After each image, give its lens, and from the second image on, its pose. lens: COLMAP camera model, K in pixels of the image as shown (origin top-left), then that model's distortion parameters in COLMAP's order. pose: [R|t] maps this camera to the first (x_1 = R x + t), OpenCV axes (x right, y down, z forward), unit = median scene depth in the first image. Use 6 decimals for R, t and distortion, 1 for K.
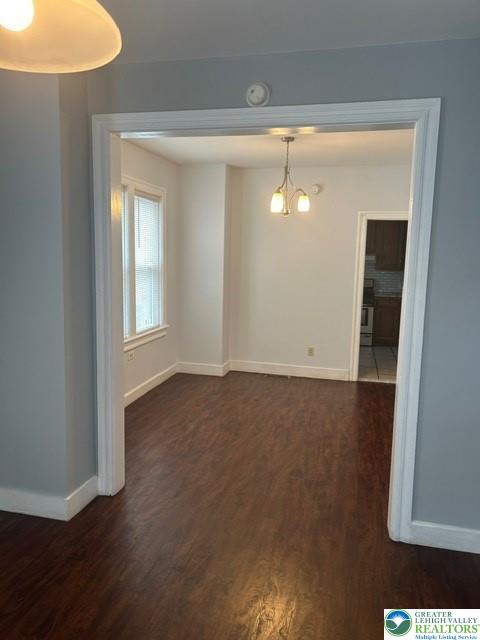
lens RADIAL K [[476.1, 0, 239.4], [0, 476.1, 319.7], [0, 0, 1]] dist [0.044517, -0.057630]
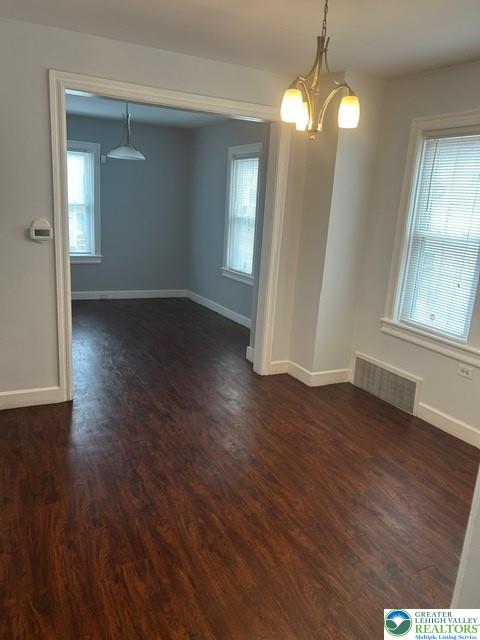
lens RADIAL K [[476.1, 0, 242.9], [0, 476.1, 321.2], [0, 0, 1]] dist [0.044517, -0.057630]
pose [[-0.743377, 0.093395, -0.662320, 0.877037], [-0.168367, 0.932192, 0.320423, -0.303332], [0.647335, 0.349708, -0.677246, 2.281879]]
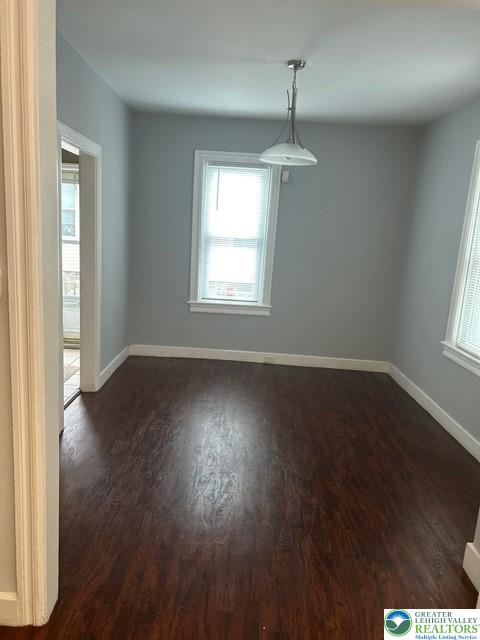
lens RADIAL K [[476.1, 0, 242.3], [0, 476.1, 324.0], [0, 0, 1]] dist [0.044517, -0.057630]
pose [[-0.968568, -0.037992, -0.245830, 0.243140], [-0.118880, 0.938799, 0.323301, -0.205793], [0.218502, 0.342363, -0.913808, 1.617829]]
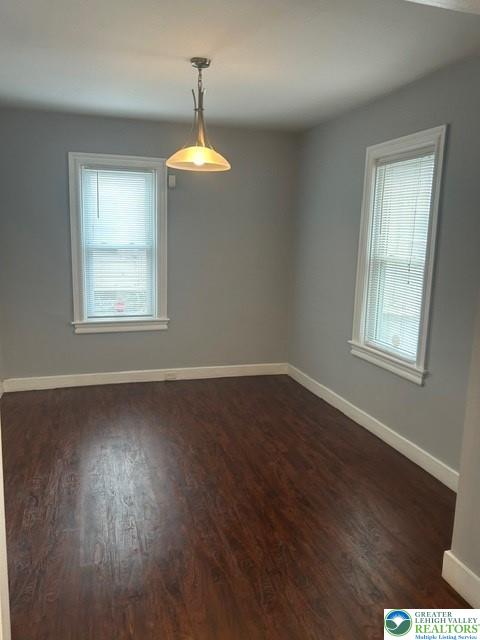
lens RADIAL K [[476.1, 0, 239.1], [0, 476.1, 313.0], [0, 0, 1]] dist [0.044517, -0.057630]
pose [[-0.854064, 0.038553, -0.518737, 0.364687], [-0.118582, 0.956560, 0.266328, -0.195360], [0.506471, 0.288974, -0.812392, 1.437466]]
